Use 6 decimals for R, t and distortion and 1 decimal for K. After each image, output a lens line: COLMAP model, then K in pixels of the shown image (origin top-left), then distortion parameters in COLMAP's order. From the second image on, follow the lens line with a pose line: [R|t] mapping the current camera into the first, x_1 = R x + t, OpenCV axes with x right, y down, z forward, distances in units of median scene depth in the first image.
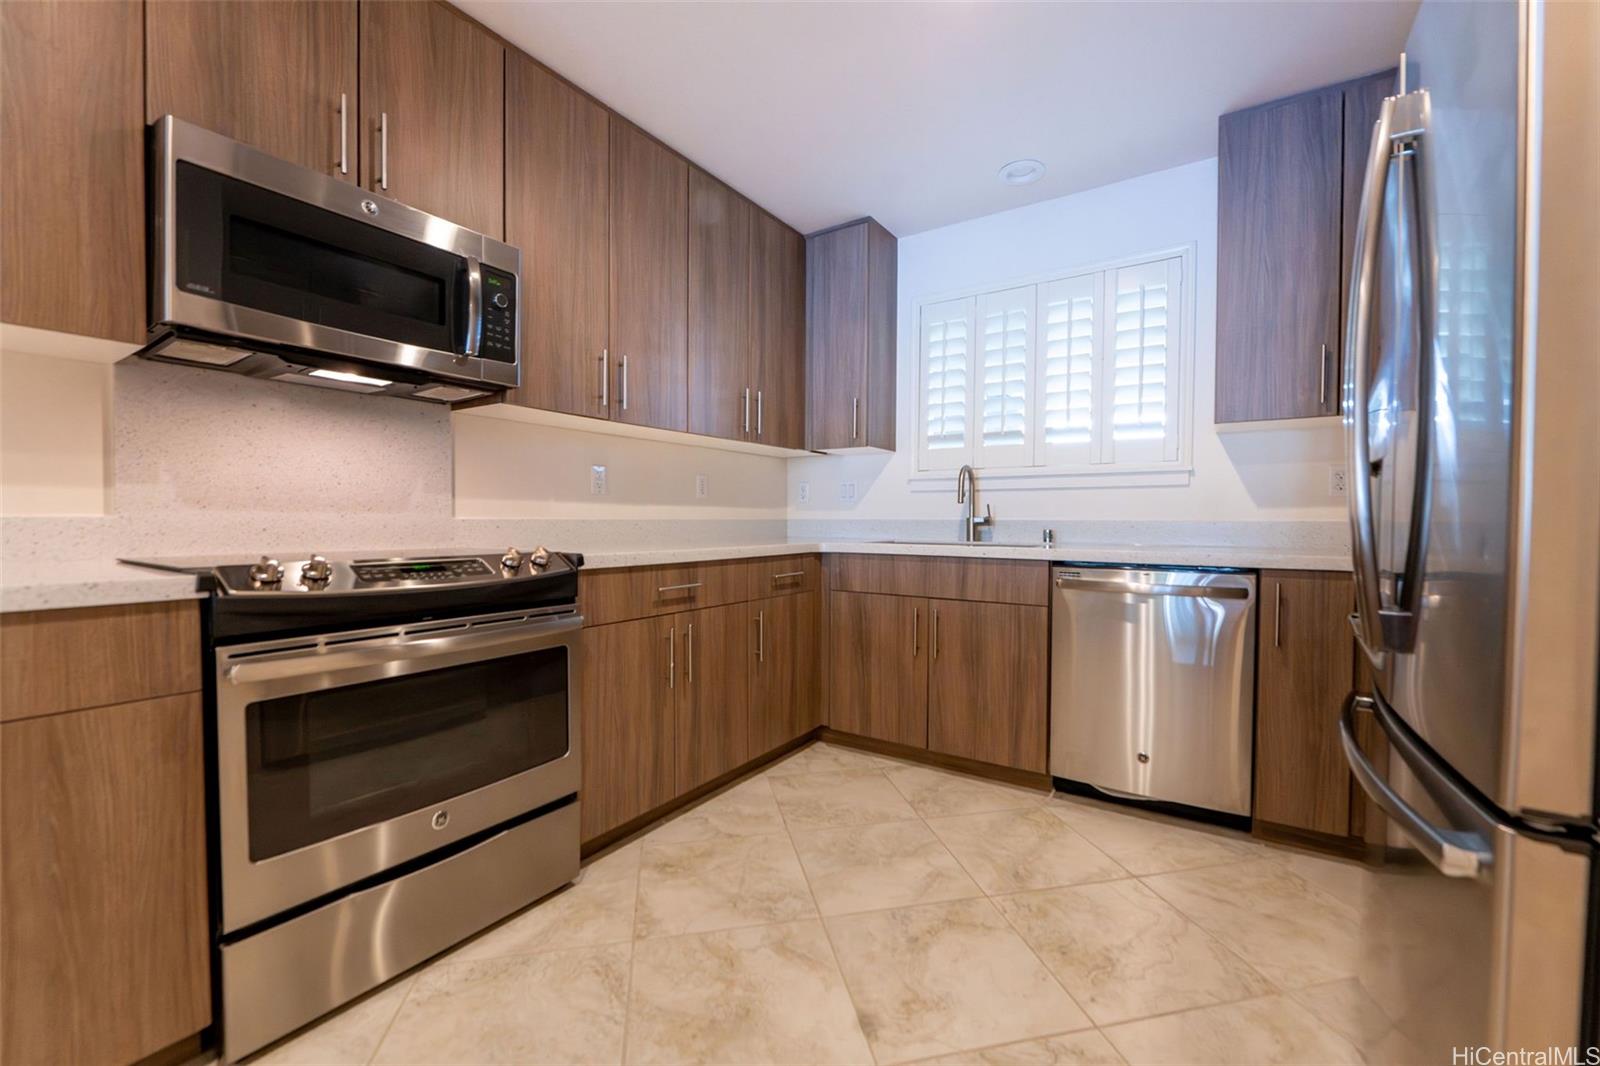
lens RADIAL K [[649.8, 0, 797.5], [0, 649.8, 536.7], [0, 0, 1]] dist [-0.003706, -0.000543]
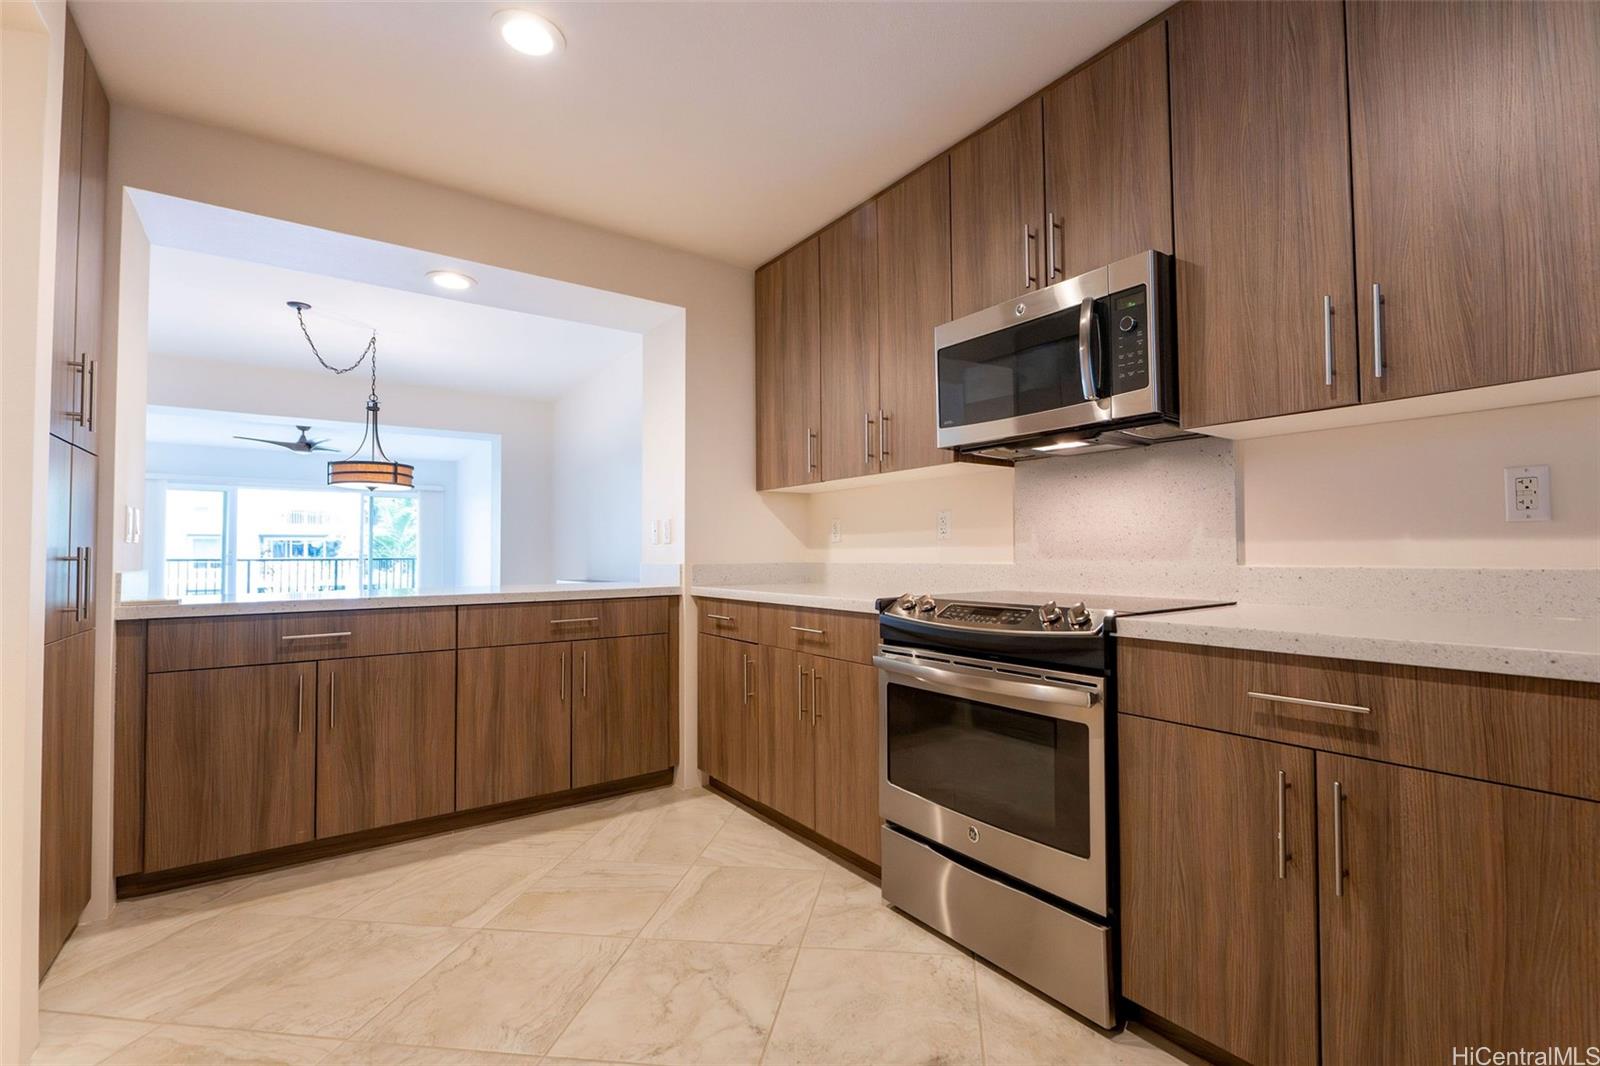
lens RADIAL K [[673.0, 0, 837.8], [0, 673.0, 535.6], [0, 0, 1]] dist [-0.002147, -0.000260]
pose [[-0.300444, -0.027127, -0.953414, 0.539098], [-0.017600, 0.999583, -0.022894, -0.046371], [0.953637, 0.009902, -0.300796, 0.912819]]
